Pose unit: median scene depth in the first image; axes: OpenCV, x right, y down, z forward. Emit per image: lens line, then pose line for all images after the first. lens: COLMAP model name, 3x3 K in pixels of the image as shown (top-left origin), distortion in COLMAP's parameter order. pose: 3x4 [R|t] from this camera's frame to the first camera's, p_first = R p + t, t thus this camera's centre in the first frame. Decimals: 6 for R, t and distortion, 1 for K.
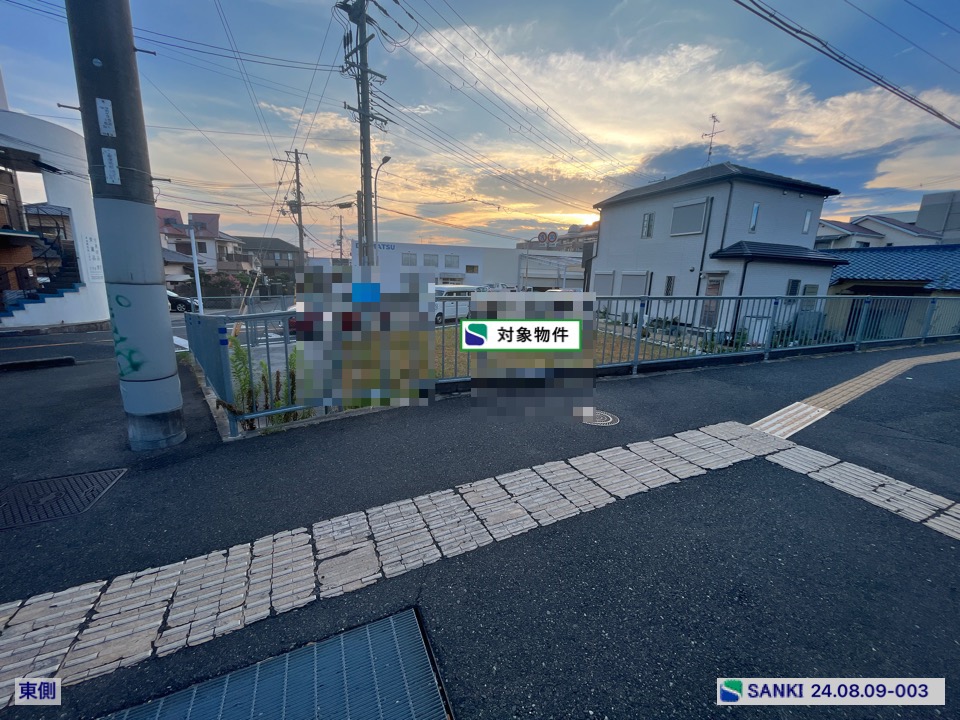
lens RADIAL K [[386.5, 0, 477.2], [0, 386.5, 360.5], [0, 0, 1]] dist [-0.001616, -0.000530]
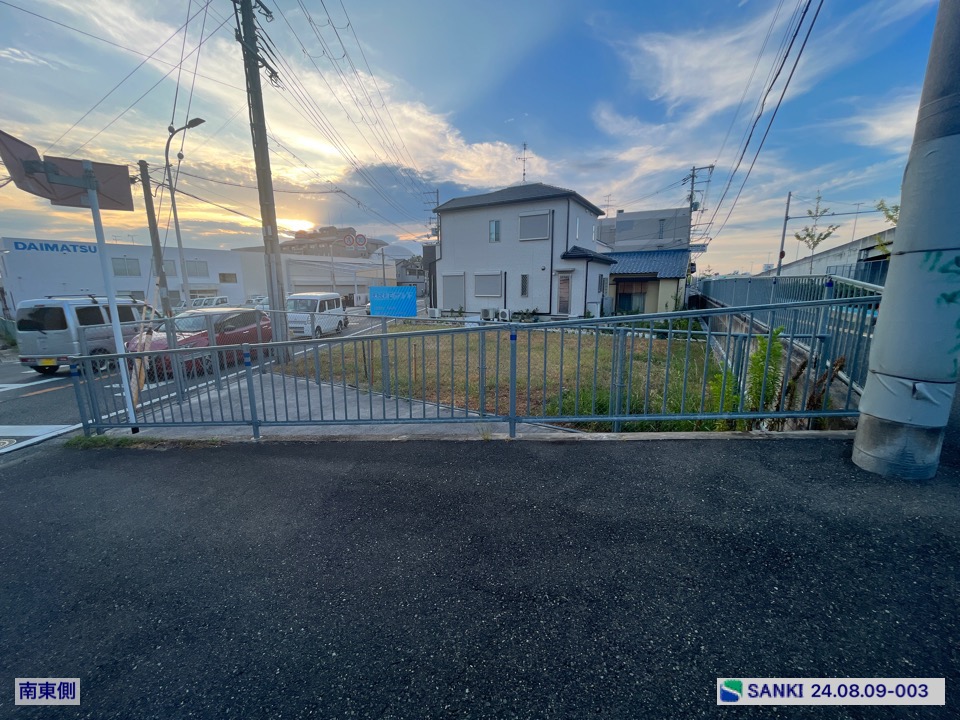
lens RADIAL K [[385.9, 0, 476.9], [0, 385.9, 360.2], [0, 0, 1]] dist [-0.002168, -0.000306]
pose [[0.781099, -0.157607, 0.604189, -0.418856], [0.169410, 0.984817, 0.037883, -0.034559], [-0.600987, 0.072765, 0.795940, 0.194417]]
